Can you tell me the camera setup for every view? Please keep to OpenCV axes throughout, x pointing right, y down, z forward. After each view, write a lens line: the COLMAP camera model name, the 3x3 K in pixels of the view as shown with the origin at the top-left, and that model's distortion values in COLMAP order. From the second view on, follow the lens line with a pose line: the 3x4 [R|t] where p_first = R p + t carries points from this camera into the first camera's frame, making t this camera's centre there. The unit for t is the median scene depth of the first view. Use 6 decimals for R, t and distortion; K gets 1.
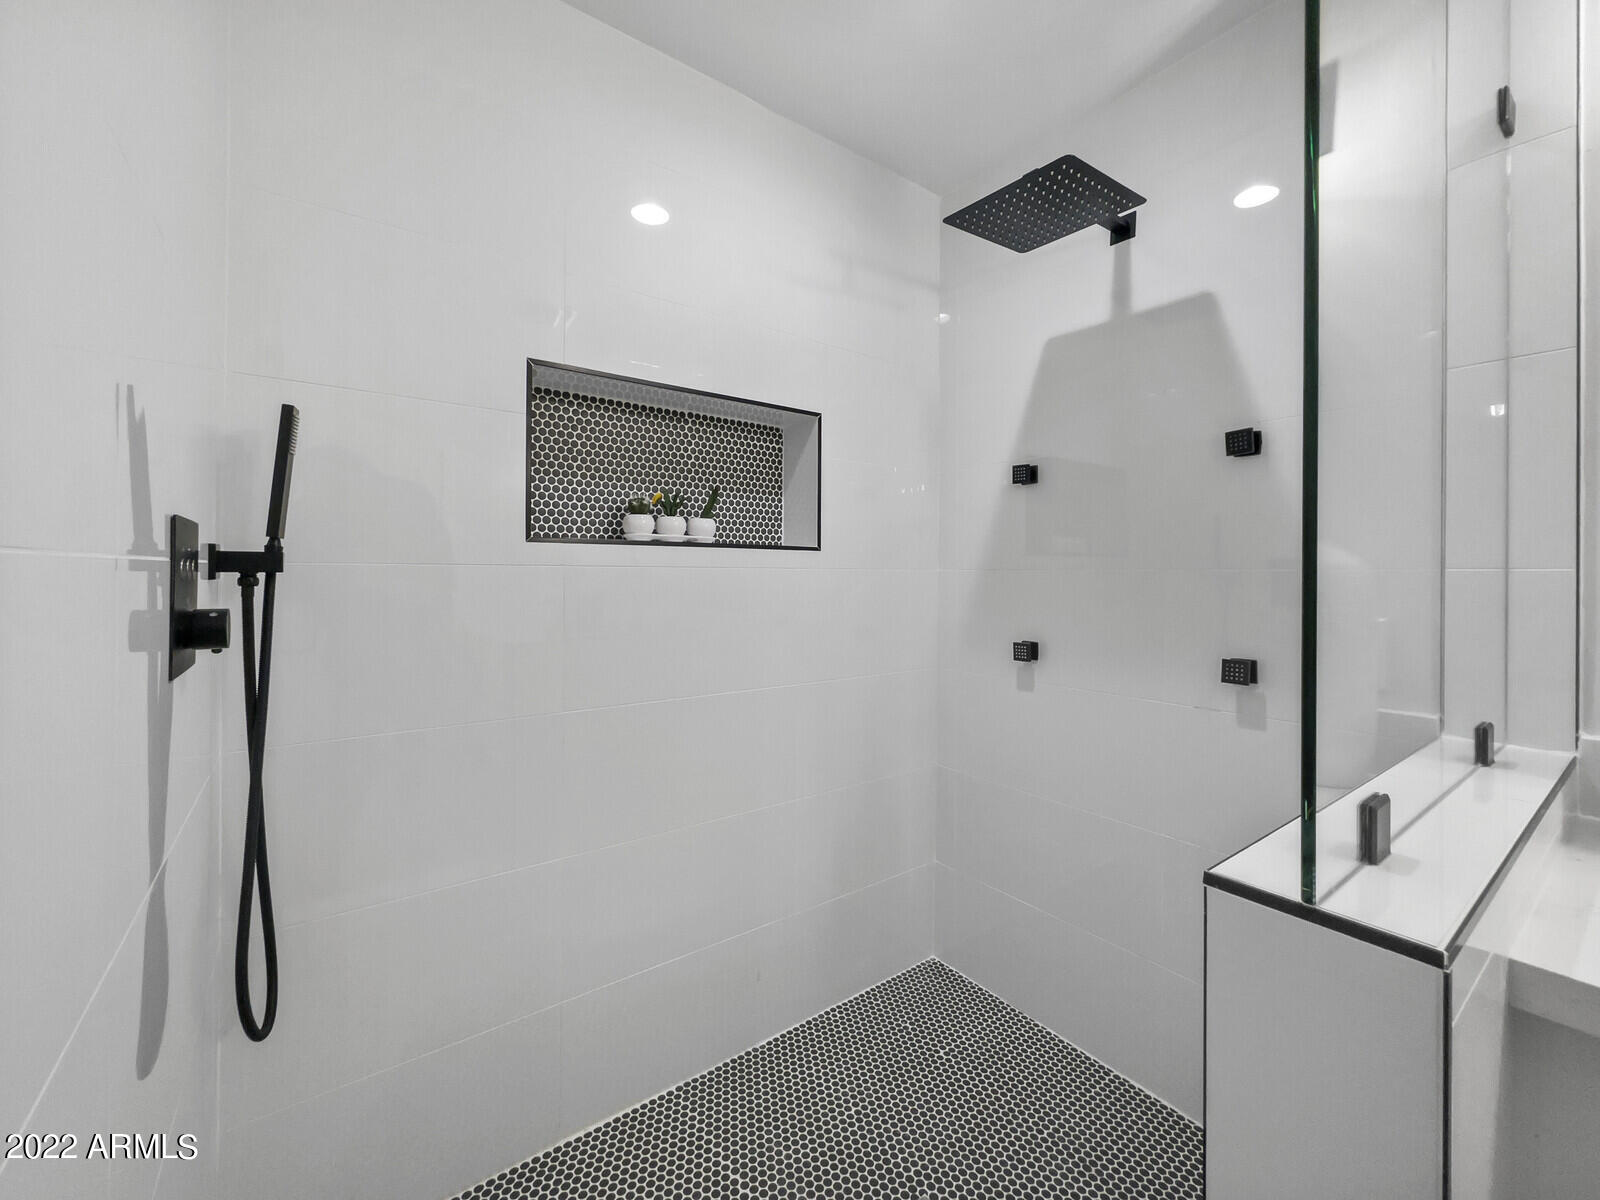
lens RADIAL K [[646.3, 0, 806.9], [0, 646.3, 563.8], [0, 0, 1]] dist [-0.003476, 0.001907]
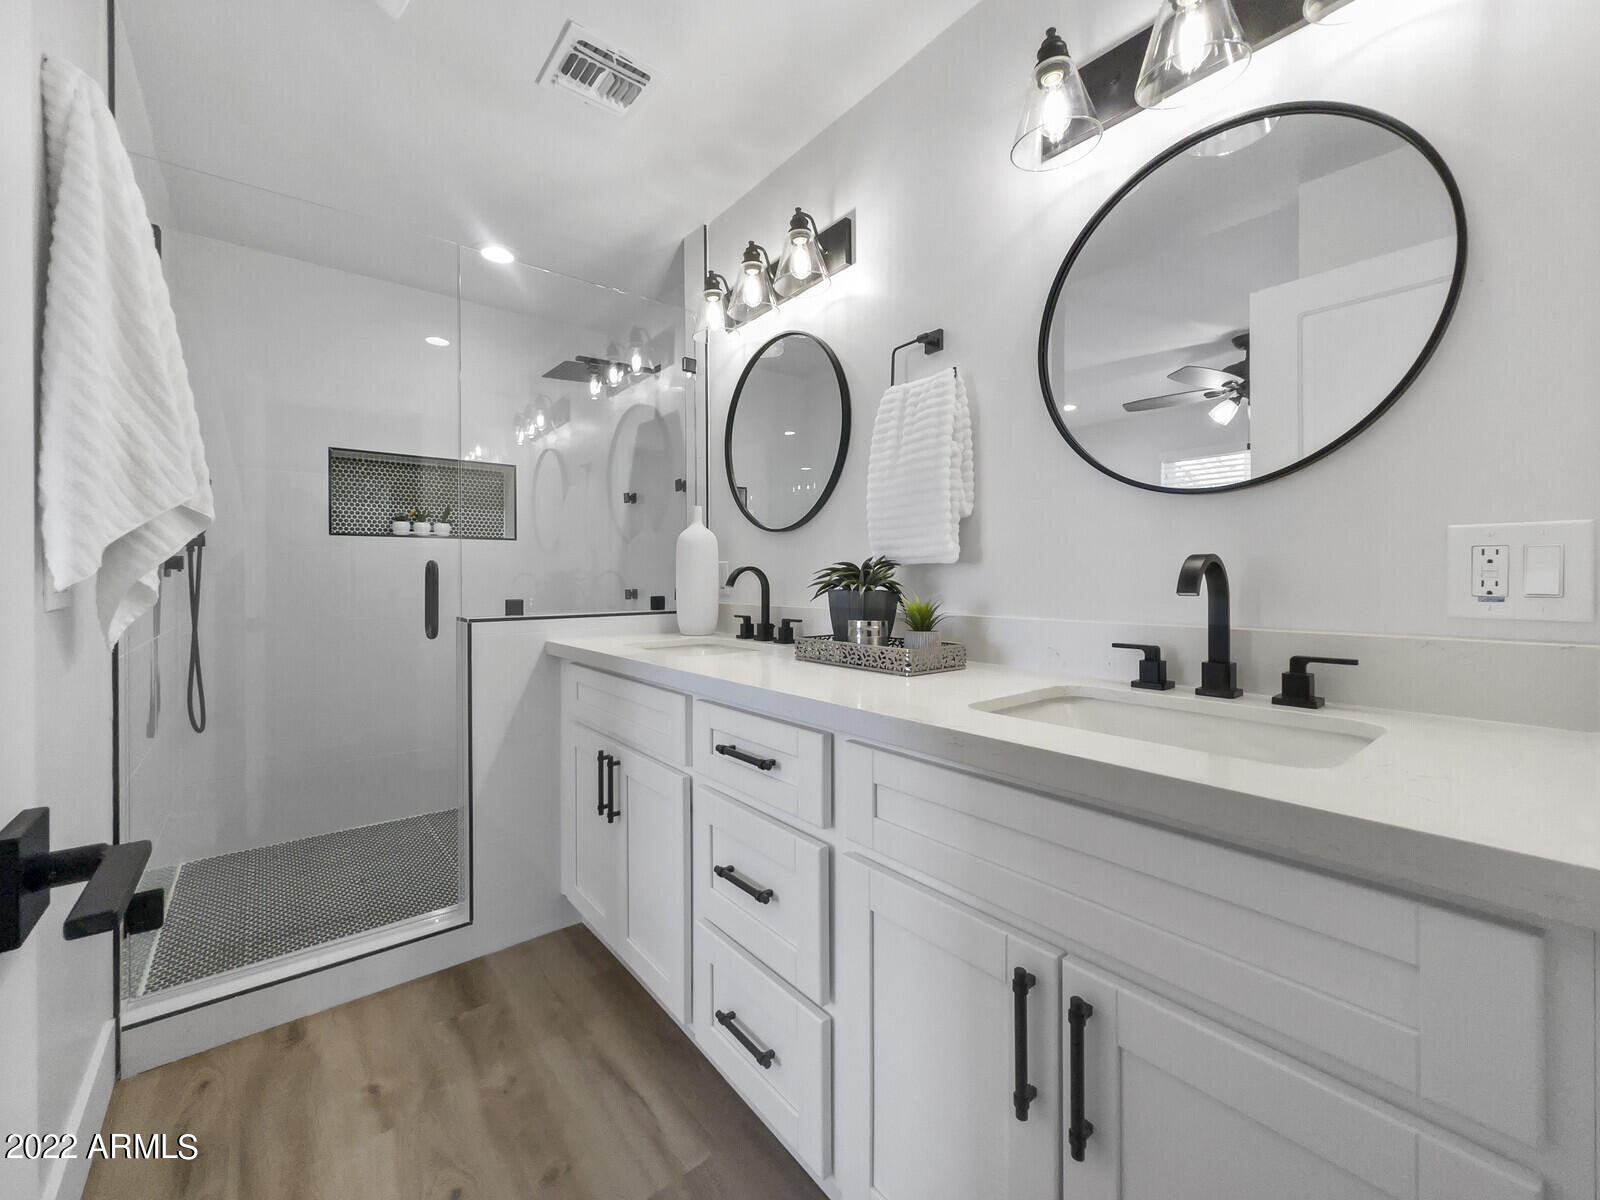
lens RADIAL K [[646.3, 0, 802.7], [0, 646.3, 576.7], [0, 0, 1]] dist [-0.003476, 0.001907]
pose [[0.998921, -0.010946, 0.045131, 0.848670], [0.010447, 0.999882, 0.011297, 0.079292], [-0.045249, -0.010813, 0.998917, -0.980493]]
